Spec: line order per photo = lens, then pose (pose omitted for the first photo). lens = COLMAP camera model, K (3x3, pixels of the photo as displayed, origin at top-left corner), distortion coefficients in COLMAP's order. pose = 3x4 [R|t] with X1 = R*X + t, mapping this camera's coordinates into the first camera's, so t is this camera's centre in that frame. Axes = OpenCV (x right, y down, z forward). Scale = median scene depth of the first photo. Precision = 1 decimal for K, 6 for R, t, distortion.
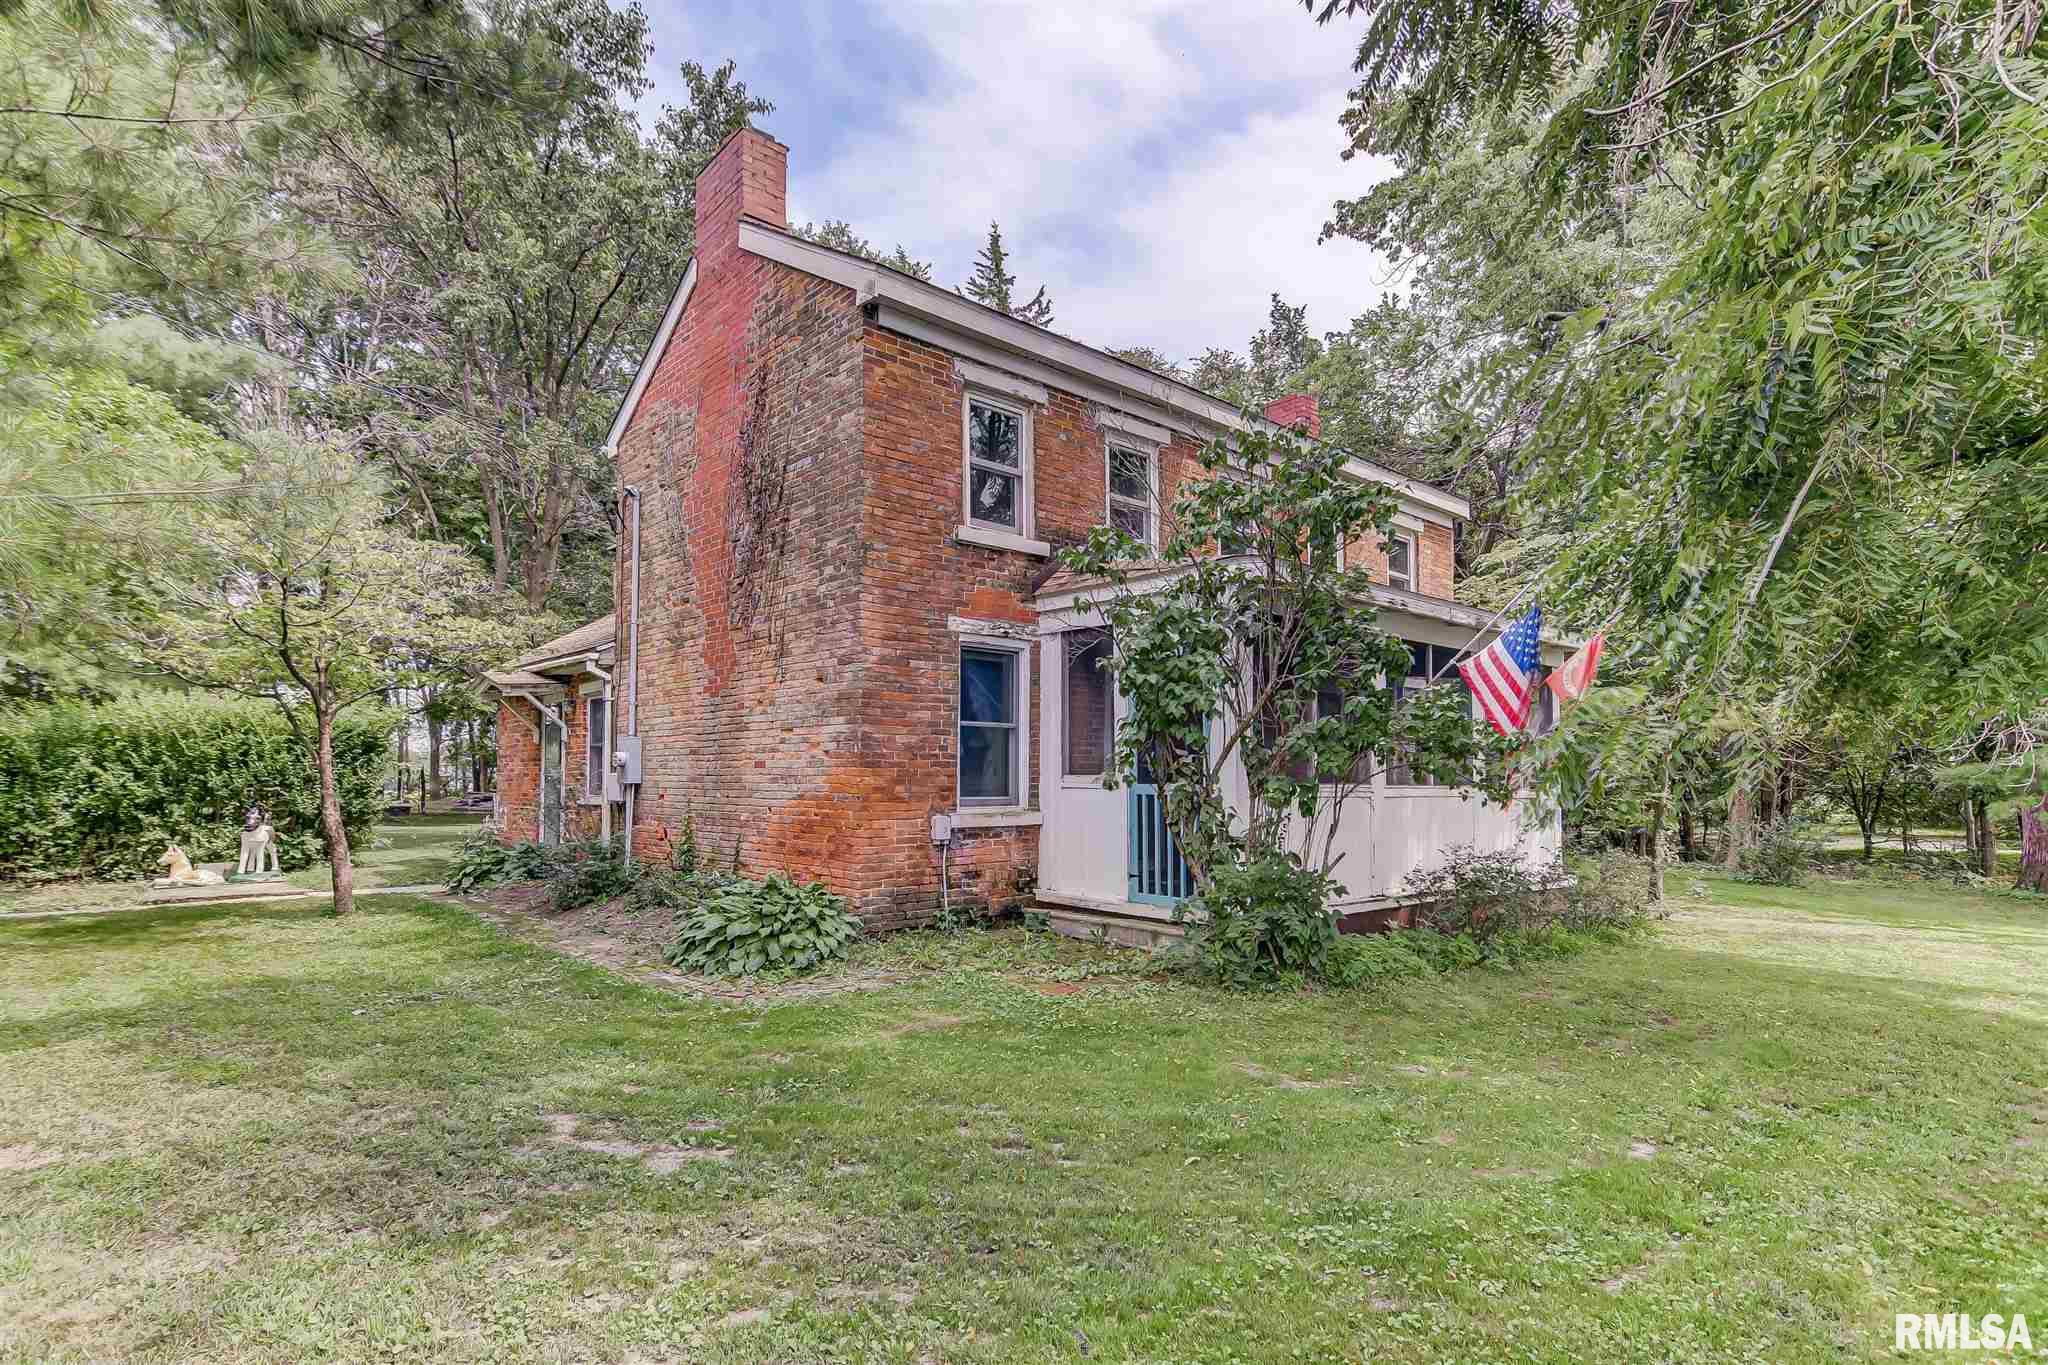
lens RADIAL K [[1007.8, 0, 1028.4], [0, 1007.8, 688.7], [0, 0, 1]] dist [0.005291, -0.004792]
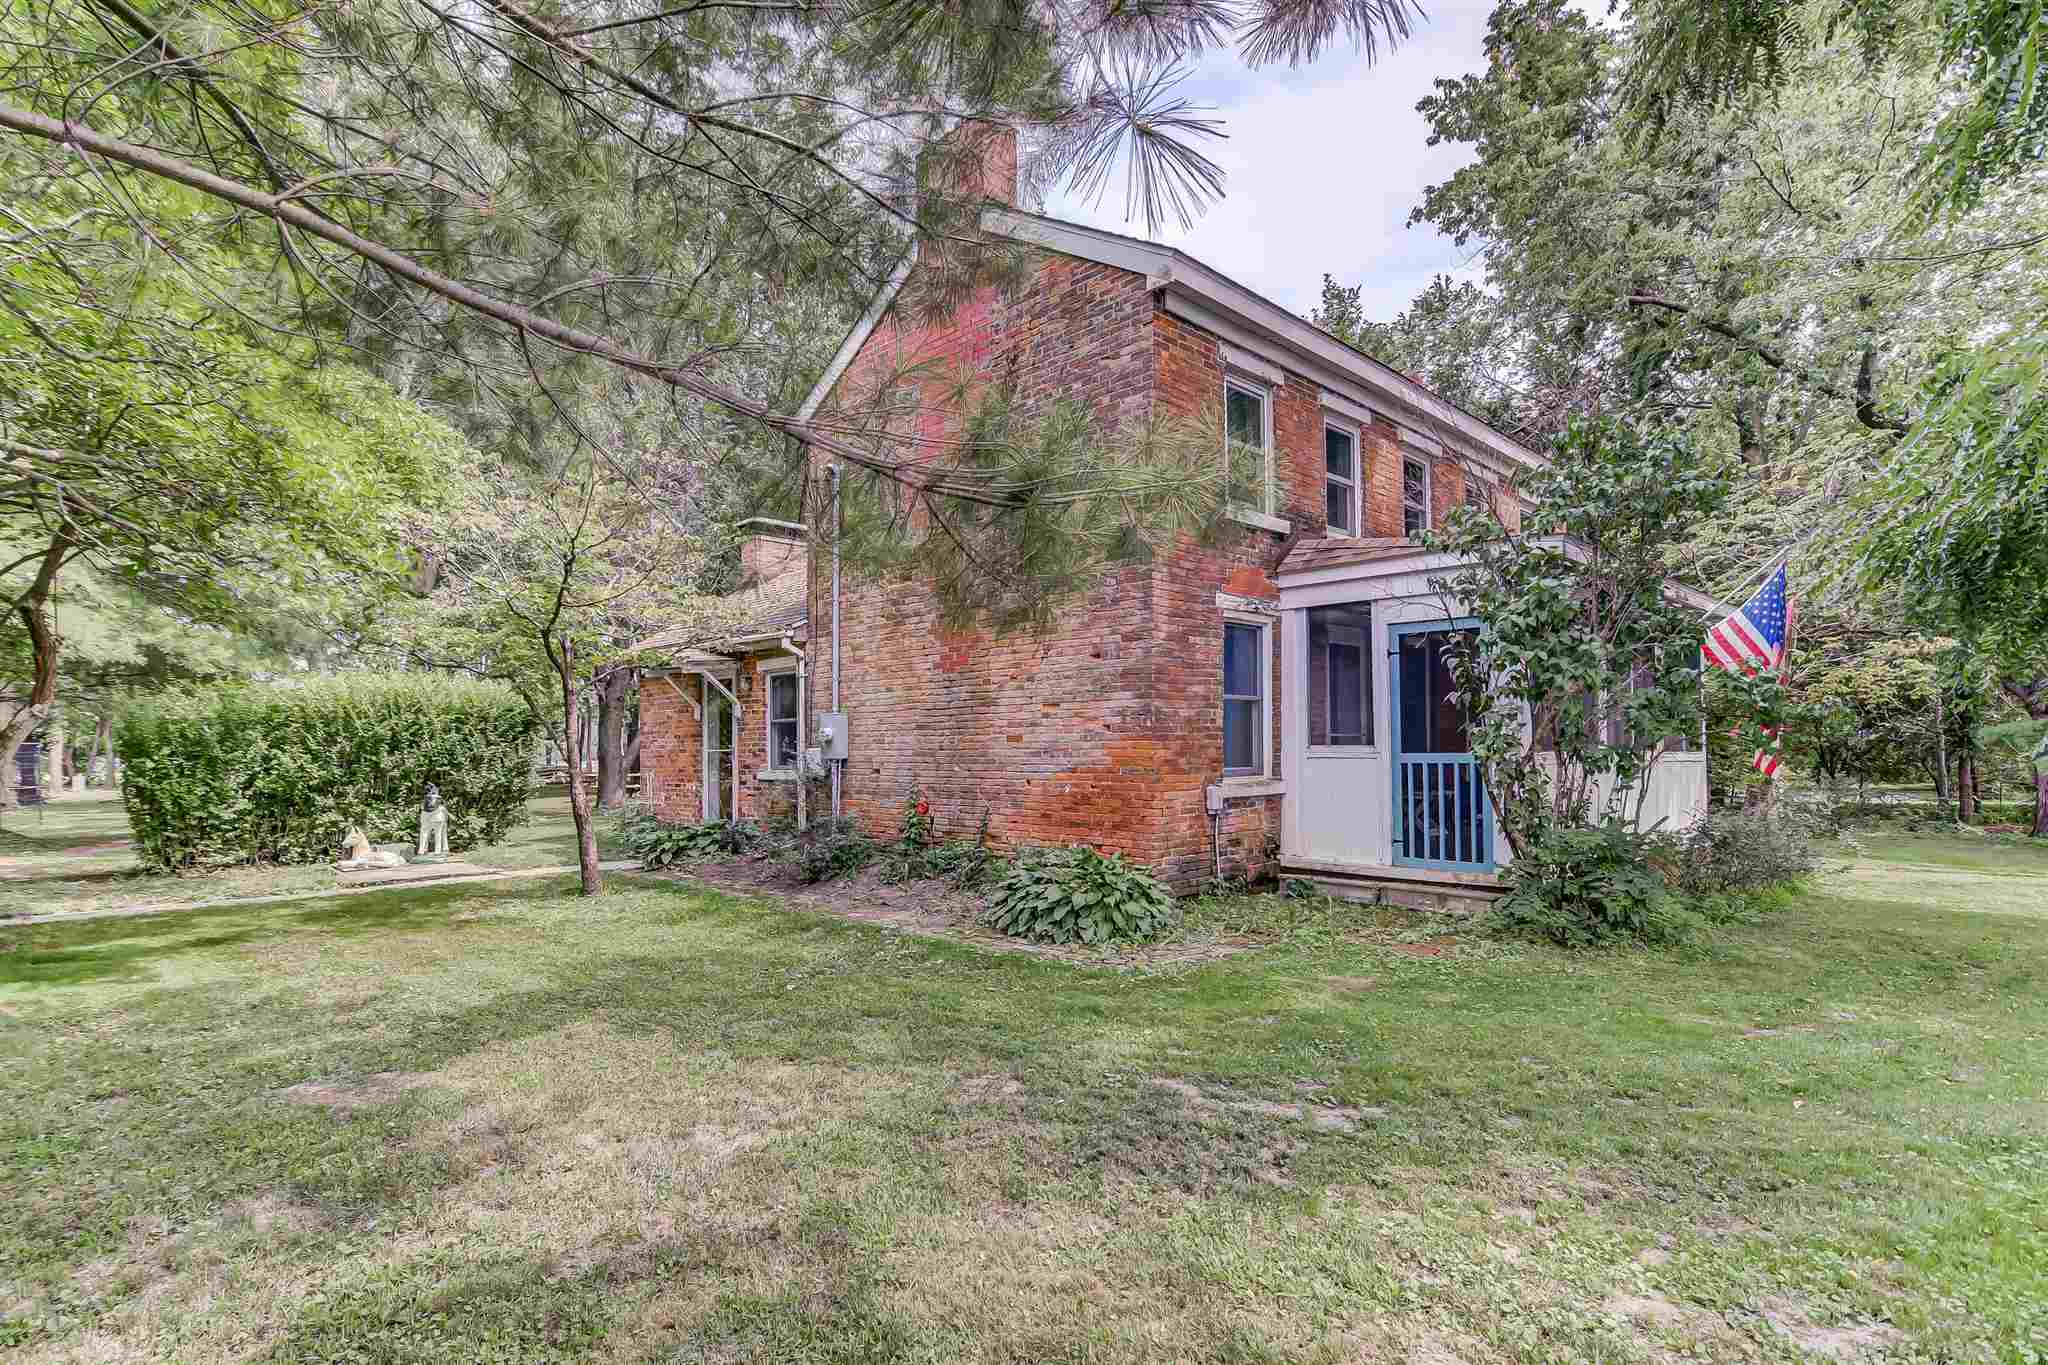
lens RADIAL K [[991.1, 0, 1021.7], [0, 991.1, 673.5], [0, 0, 1]] dist [0.002050, -0.003703]
pose [[0.998819, -0.009493, 0.047659, -0.311779], [0.008773, 0.999844, 0.015304, -0.006411], [-0.047797, -0.014868, 0.998746, -0.004080]]
